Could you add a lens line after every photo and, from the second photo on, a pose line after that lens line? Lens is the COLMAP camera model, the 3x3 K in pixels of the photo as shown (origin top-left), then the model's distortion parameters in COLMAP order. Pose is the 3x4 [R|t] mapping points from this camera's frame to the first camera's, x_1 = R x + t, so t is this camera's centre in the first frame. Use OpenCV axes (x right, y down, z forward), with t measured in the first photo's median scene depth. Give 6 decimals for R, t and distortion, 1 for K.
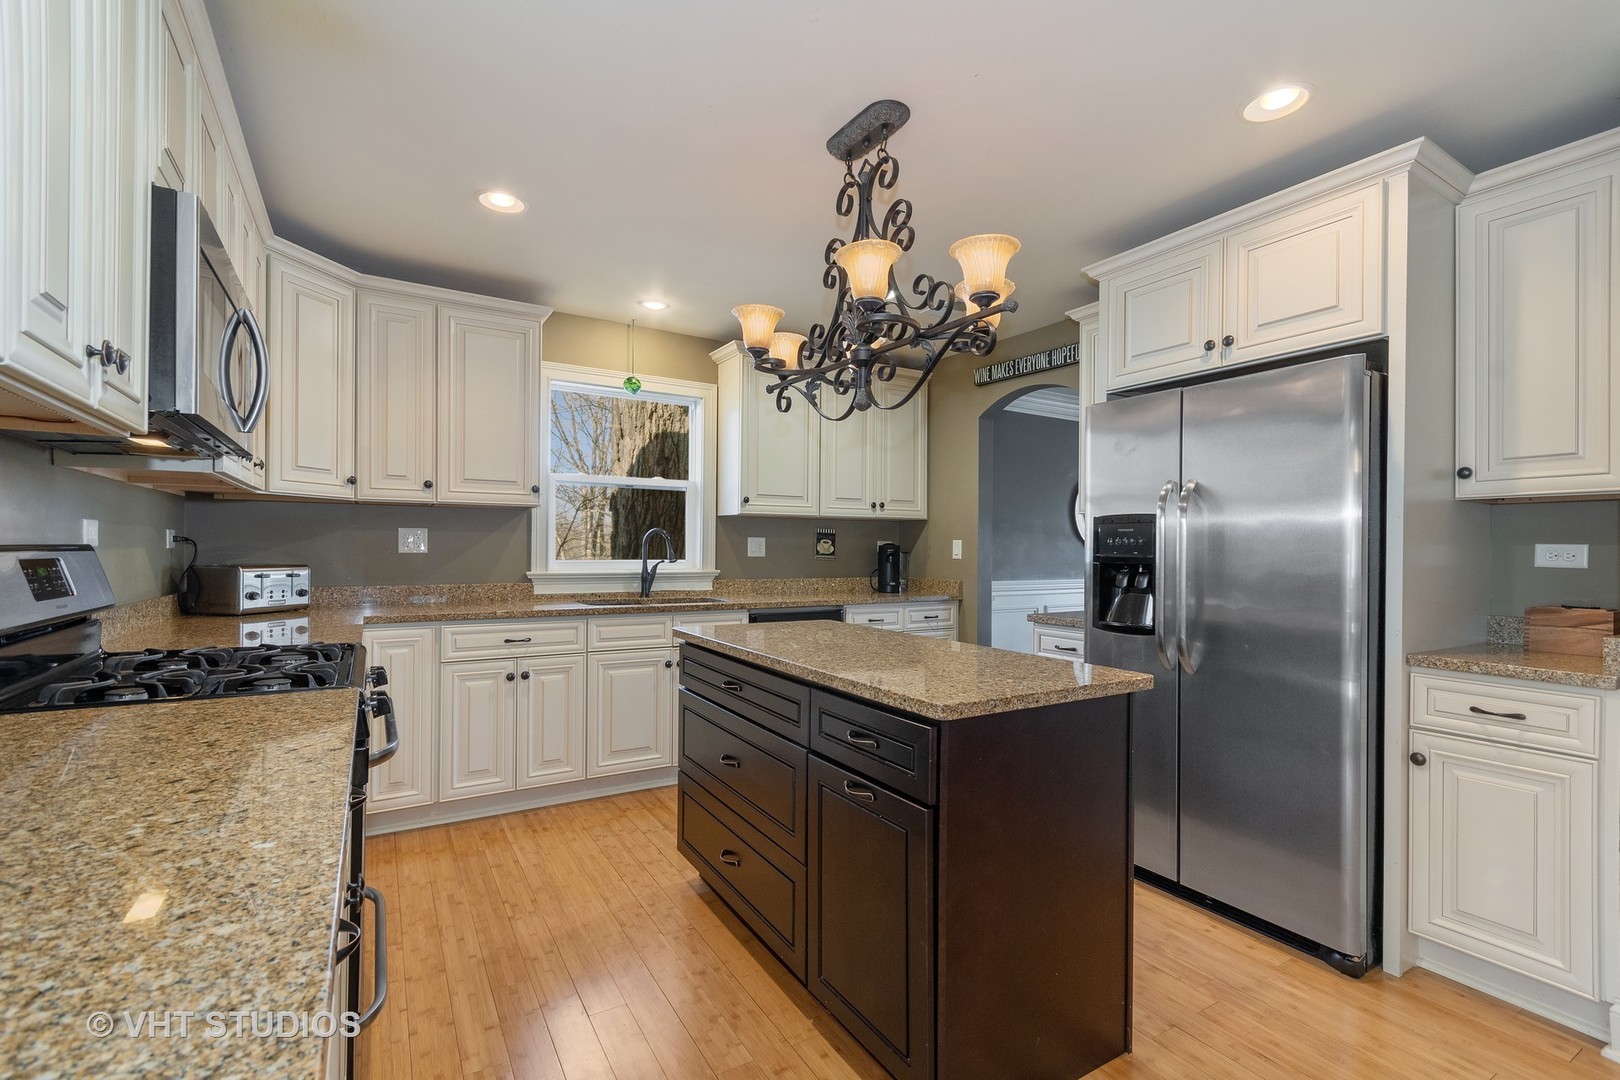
lens RADIAL K [[709.4, 0, 809.0], [0, 709.4, 547.2], [0, 0, 1]] dist [0.000002, 0.000116]
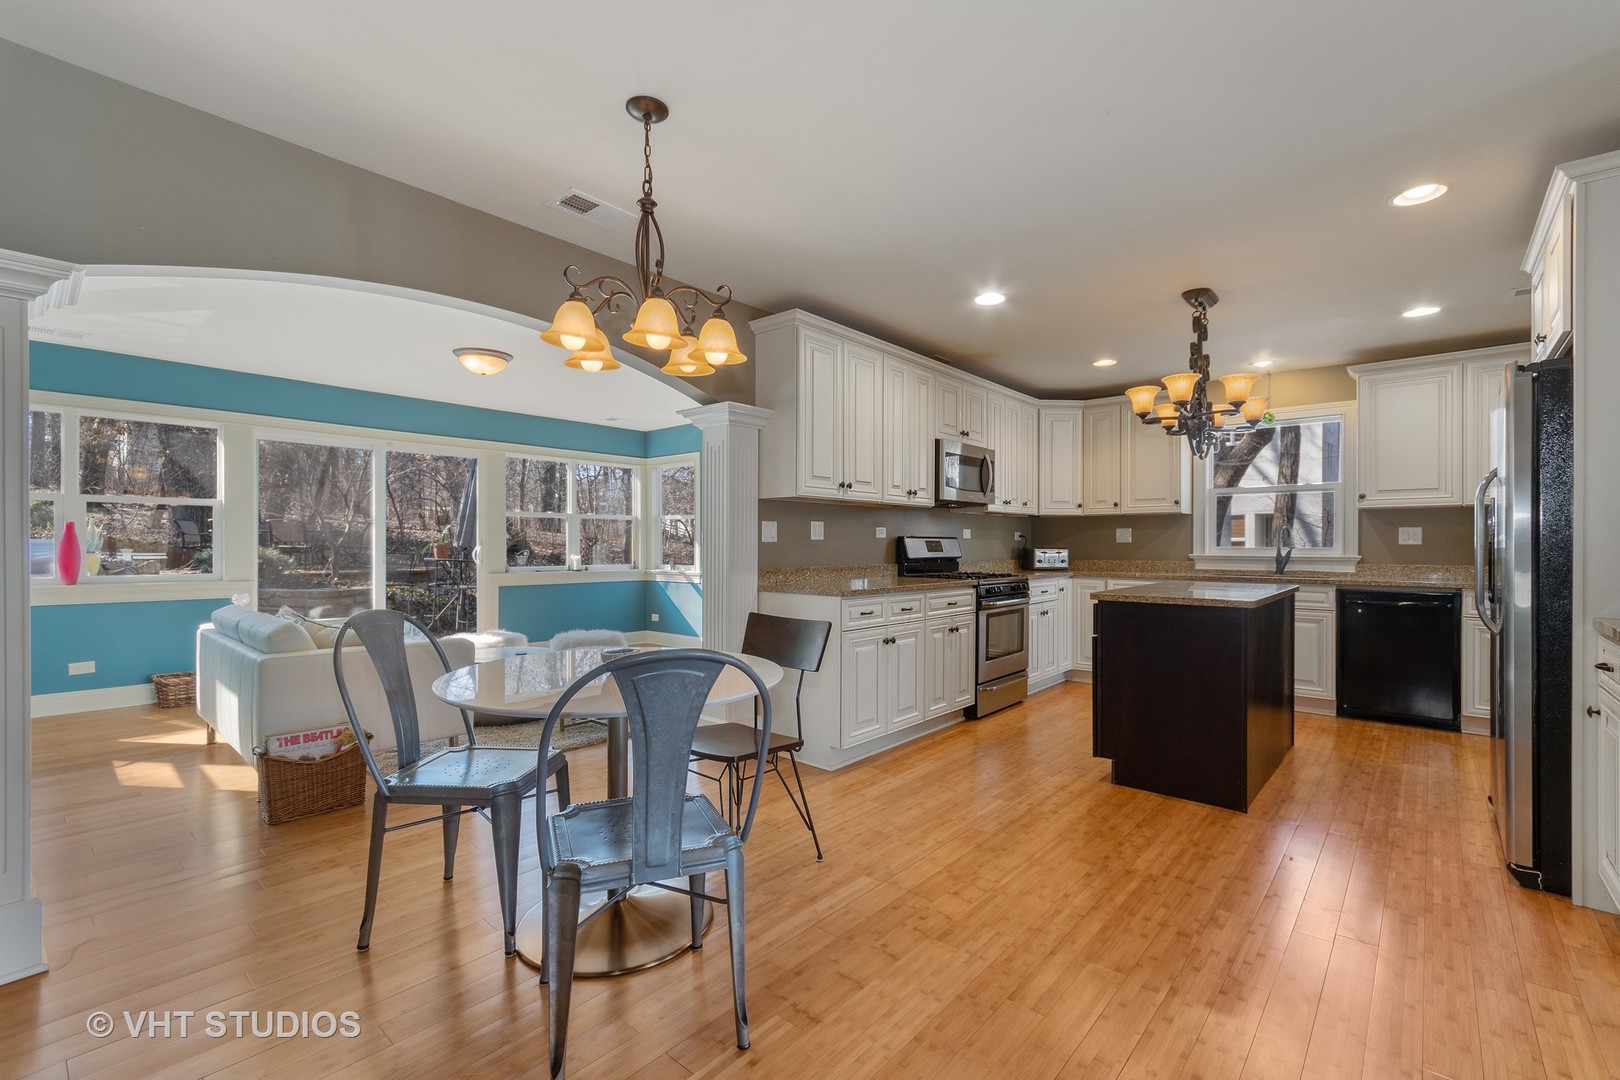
lens RADIAL K [[709.4, 0, 806.0], [0, 709.4, 543.8], [0, 0, 1]] dist [0.000002, 0.000116]
pose [[0.322351, -0.003447, -0.946614, 0.946097], [0.004353, 0.999988, -0.002159, 0.013825], [0.946610, -0.003425, 0.322362, -0.354928]]
